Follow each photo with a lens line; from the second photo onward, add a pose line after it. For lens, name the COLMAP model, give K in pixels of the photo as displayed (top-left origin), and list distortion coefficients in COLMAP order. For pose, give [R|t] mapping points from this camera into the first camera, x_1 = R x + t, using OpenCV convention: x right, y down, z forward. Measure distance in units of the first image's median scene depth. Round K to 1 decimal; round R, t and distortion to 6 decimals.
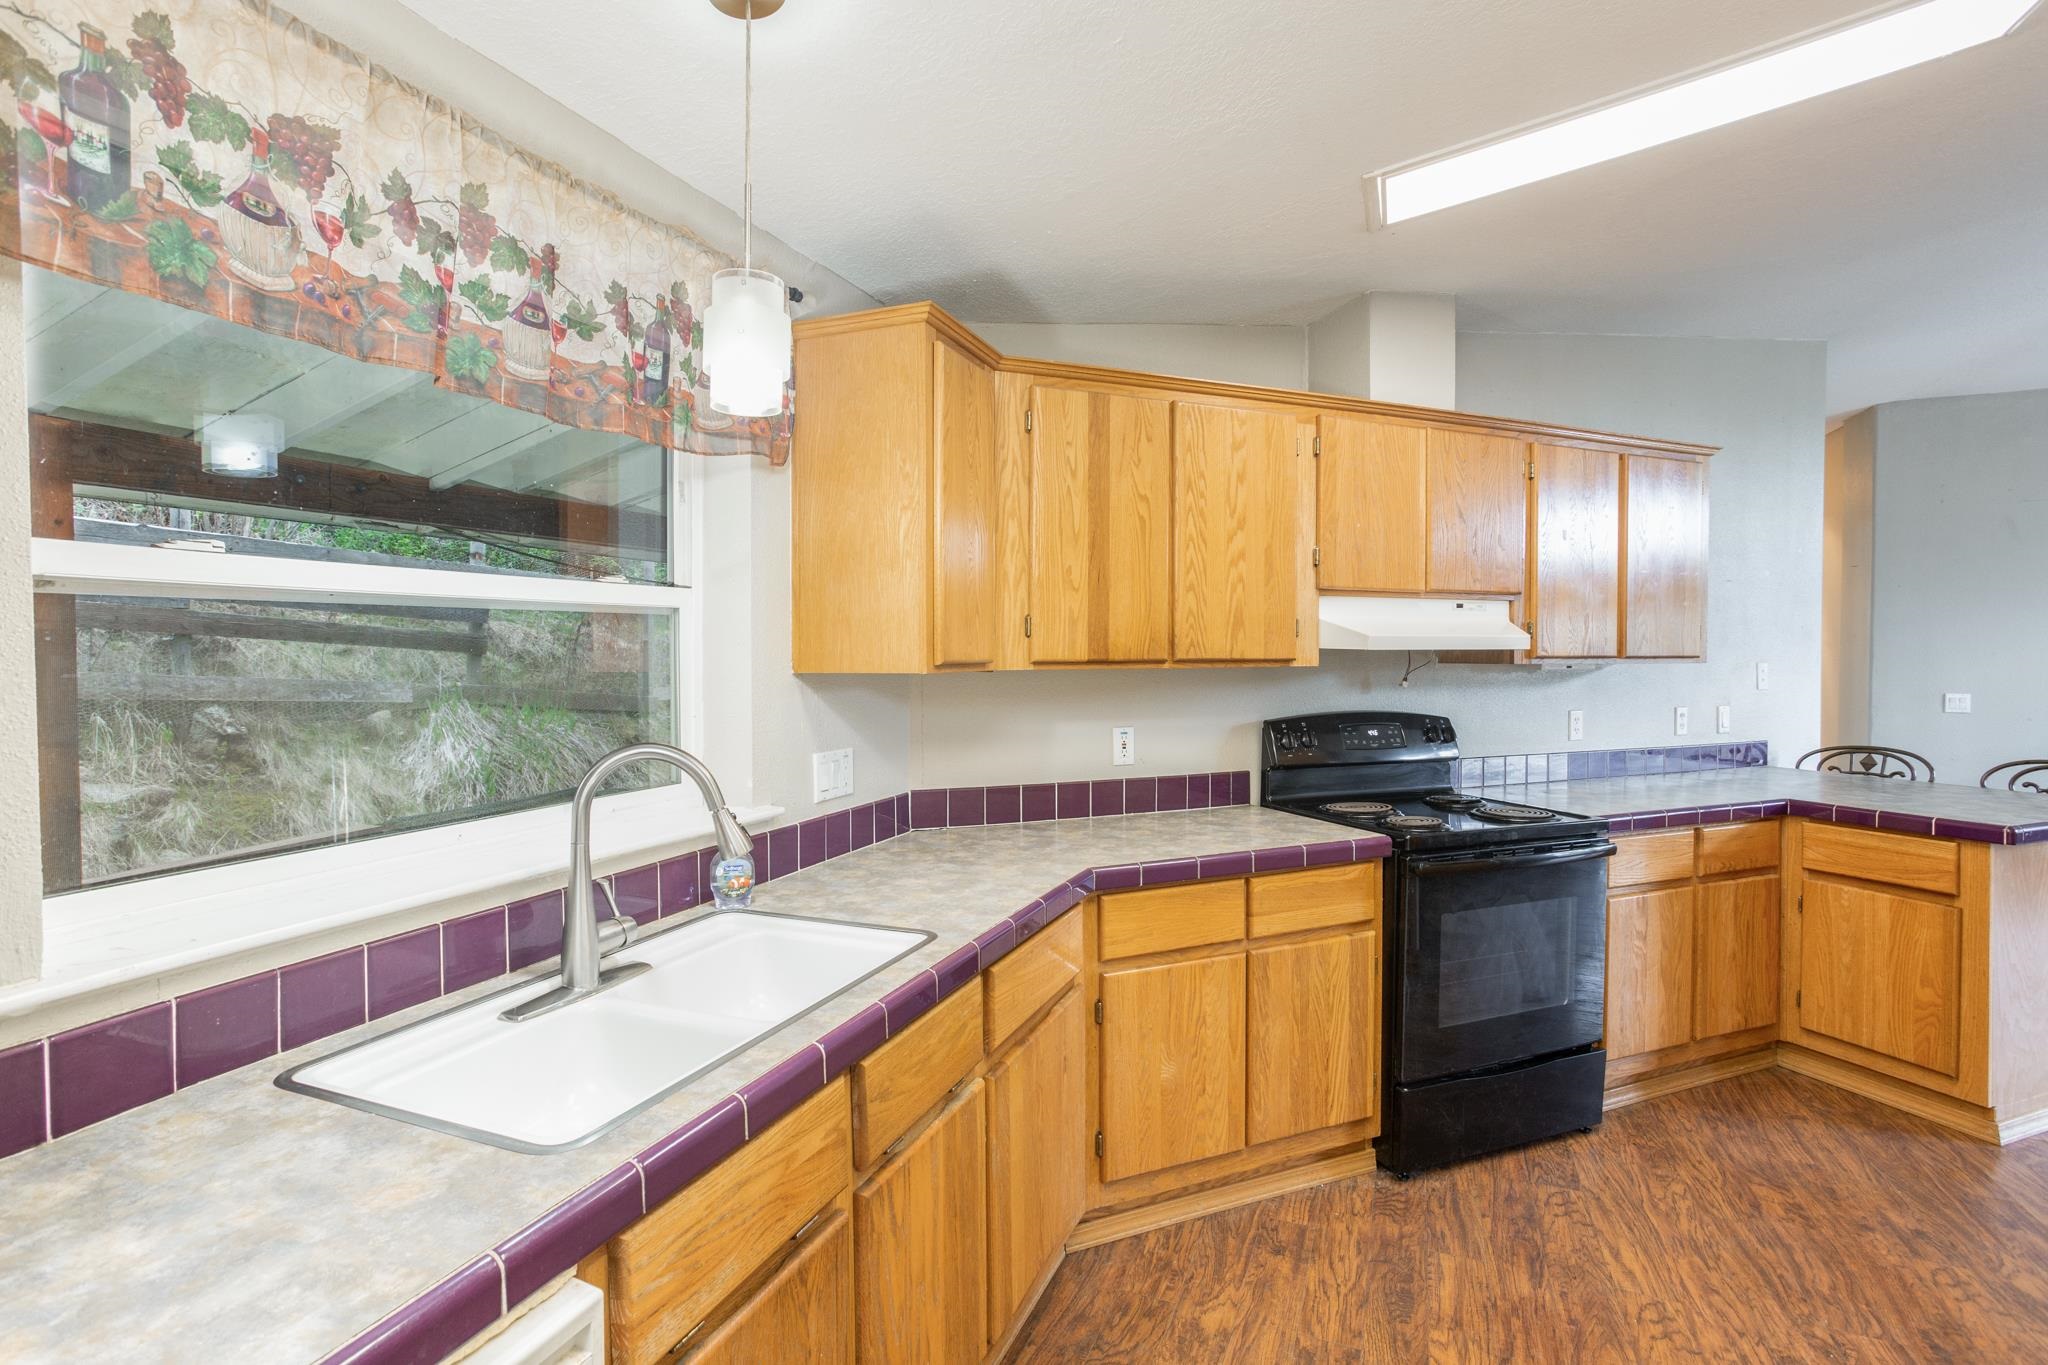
lens RADIAL K [[970.4, 0, 1026.9], [0, 970.4, 669.2], [0, 0, 1]] dist [-0.013145, 0.017699]
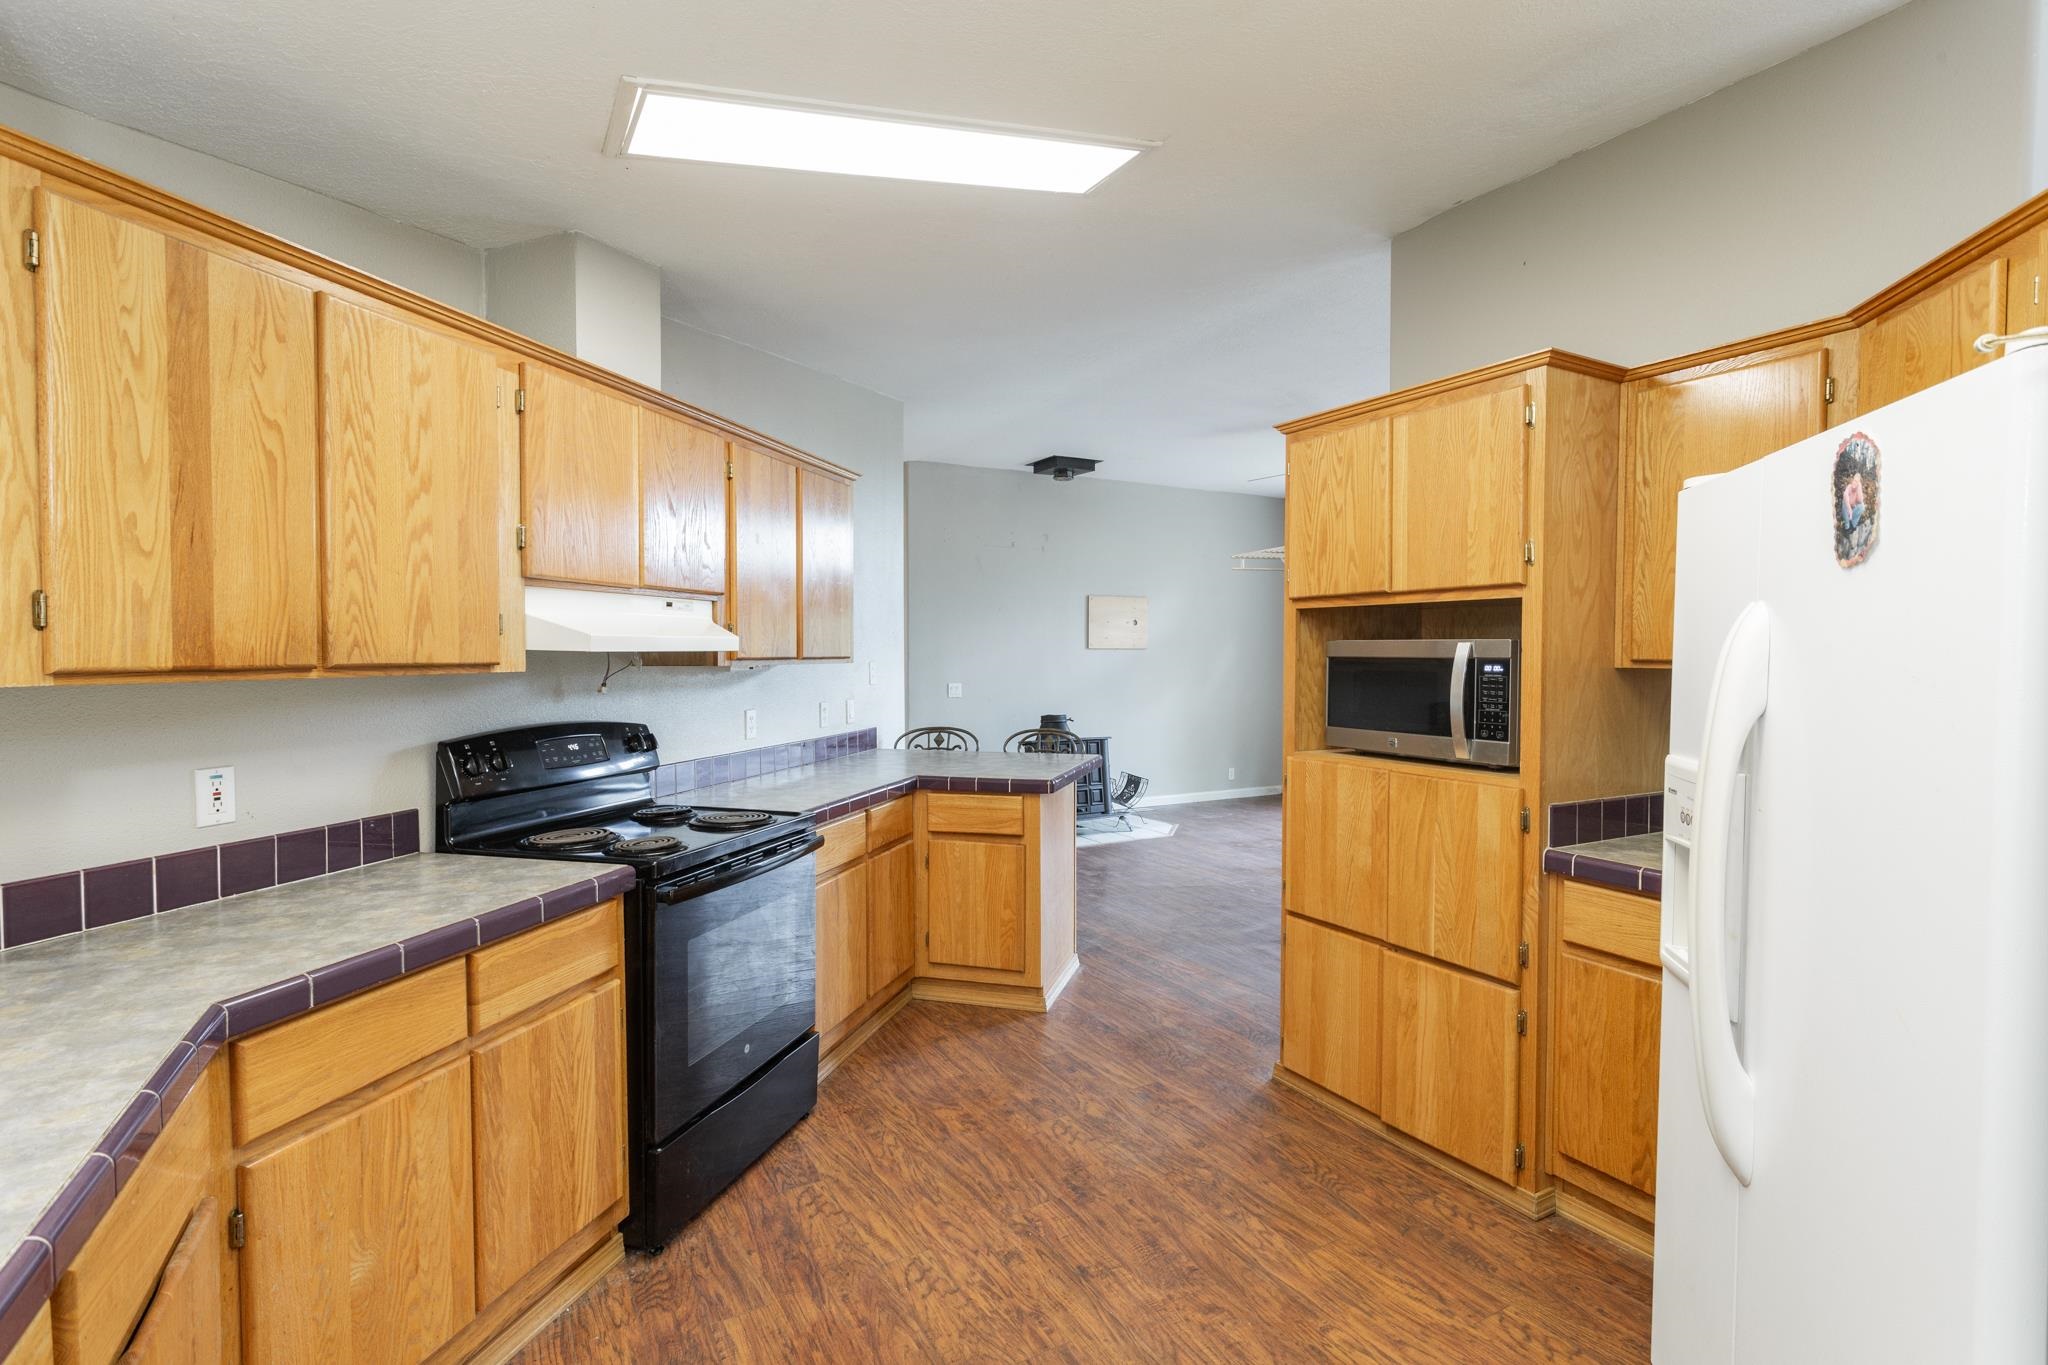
lens RADIAL K [[970.4, 0, 1026.9], [0, 970.4, 669.2], [0, 0, 1]] dist [-0.013145, 0.017699]
pose [[0.637212, -0.016317, 0.770516, -0.063655], [0.018666, 0.999809, 0.005737, -0.001879], [-0.770462, 0.010727, 0.637395, 0.165859]]
